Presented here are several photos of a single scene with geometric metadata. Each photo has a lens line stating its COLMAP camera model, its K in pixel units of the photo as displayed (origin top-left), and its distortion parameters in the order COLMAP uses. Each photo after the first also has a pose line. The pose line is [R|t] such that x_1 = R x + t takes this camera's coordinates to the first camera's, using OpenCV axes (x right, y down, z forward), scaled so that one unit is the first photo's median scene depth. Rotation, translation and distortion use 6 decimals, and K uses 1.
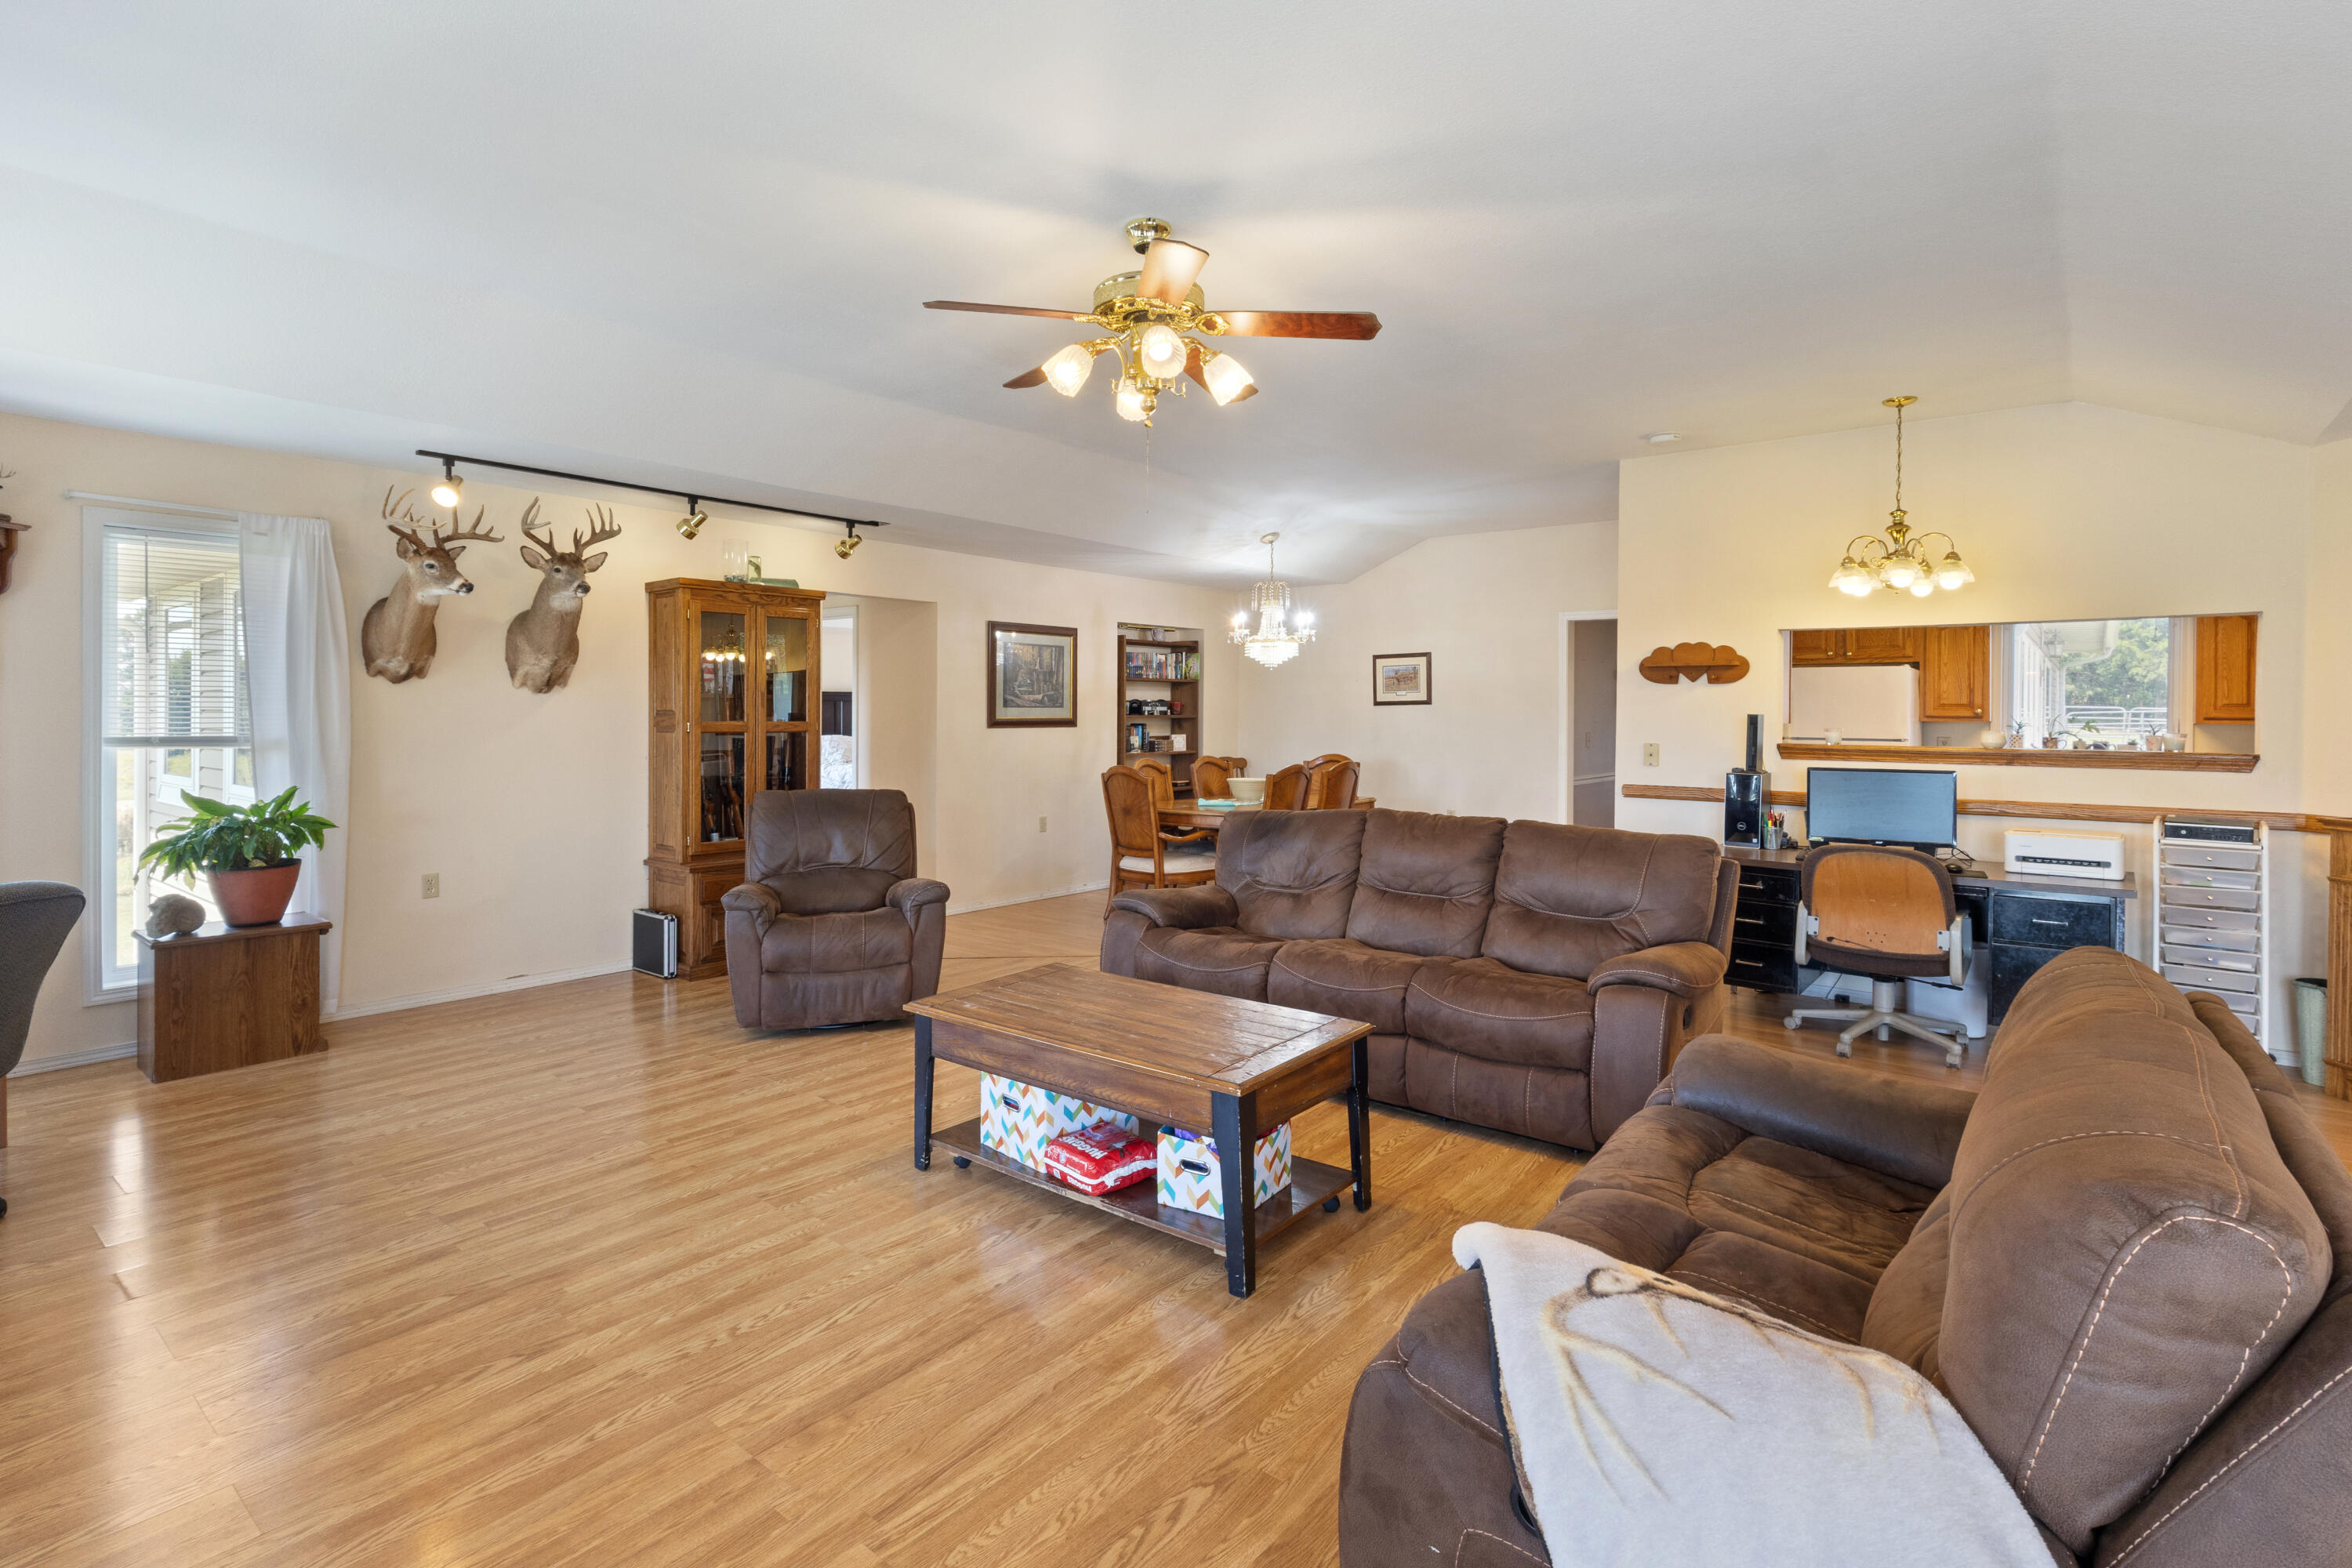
lens RADIAL K [[1122.2, 0, 1150.4], [0, 1122.2, 705.5], [0, 0, 1]] dist [-0.002211, -0.000451]
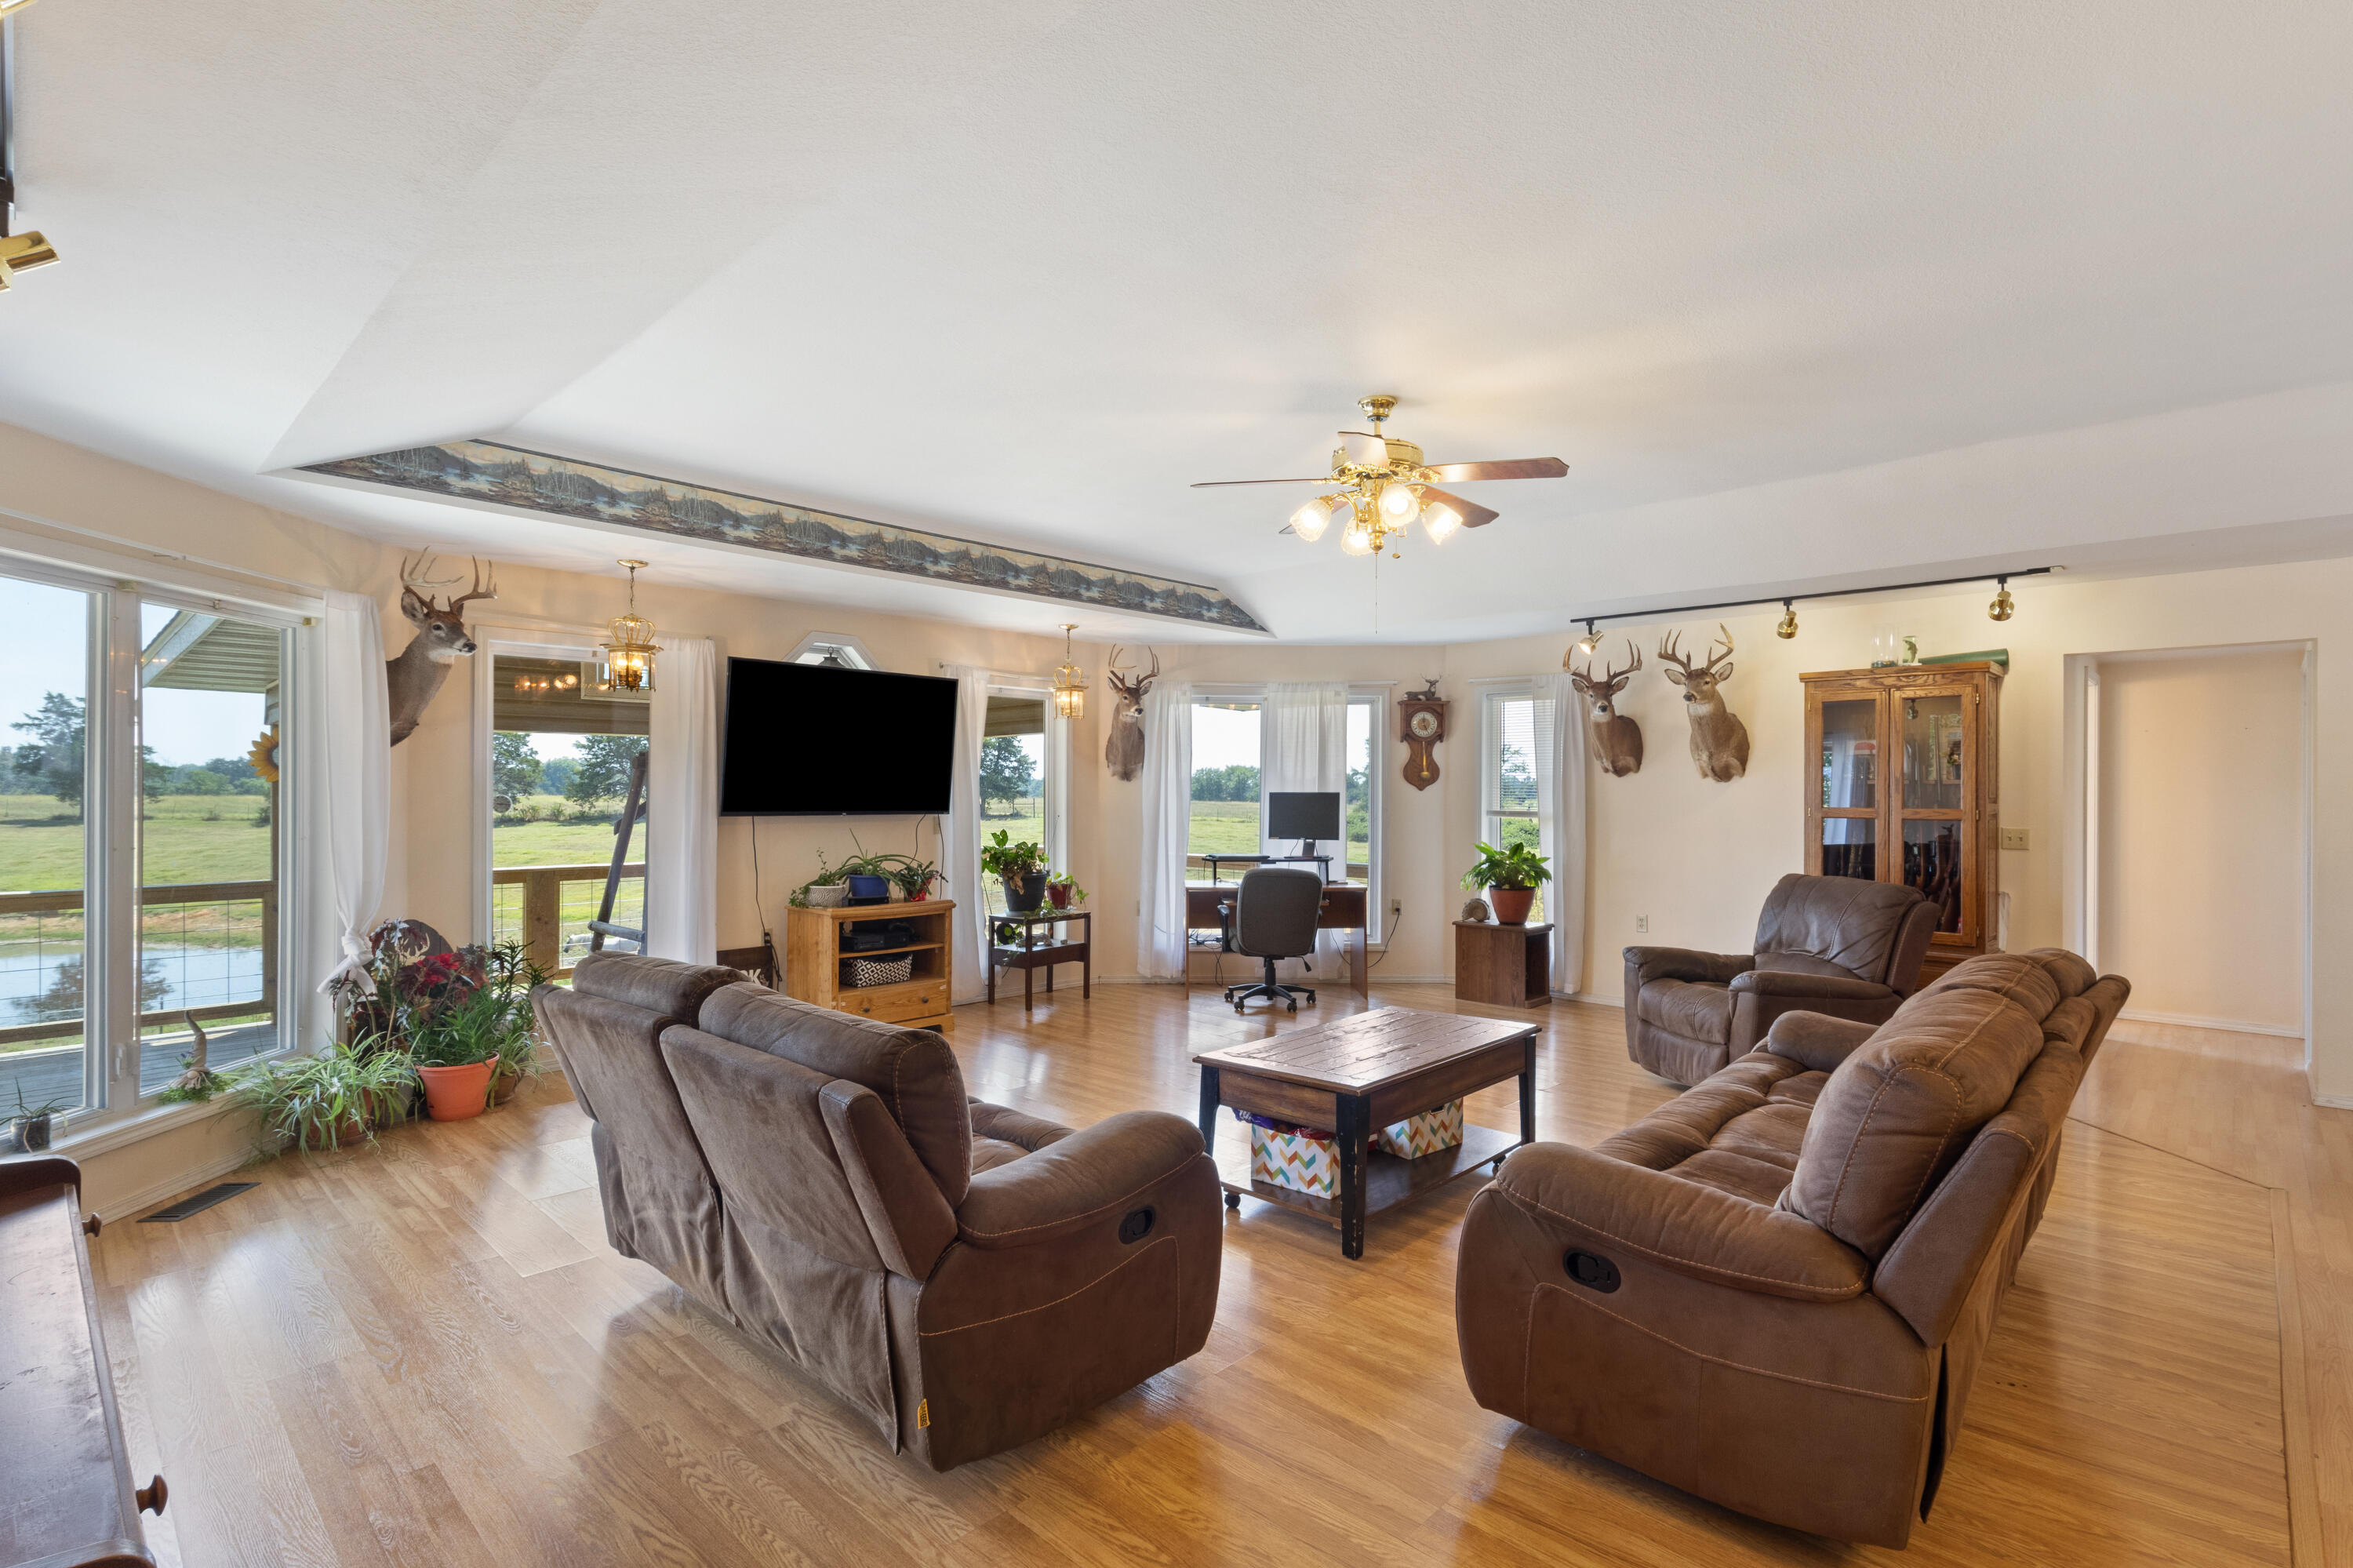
lens RADIAL K [[1110.4, 0, 1176.5], [0, 1110.4, 784.0], [0, 0, 1]] dist [0.001519, -0.000266]
pose [[-0.068489, -0.004182, -0.997643, 0.501677], [-0.000293, 0.999991, -0.004172, -0.002796], [0.997652, 0.000007, -0.068489, 0.353920]]
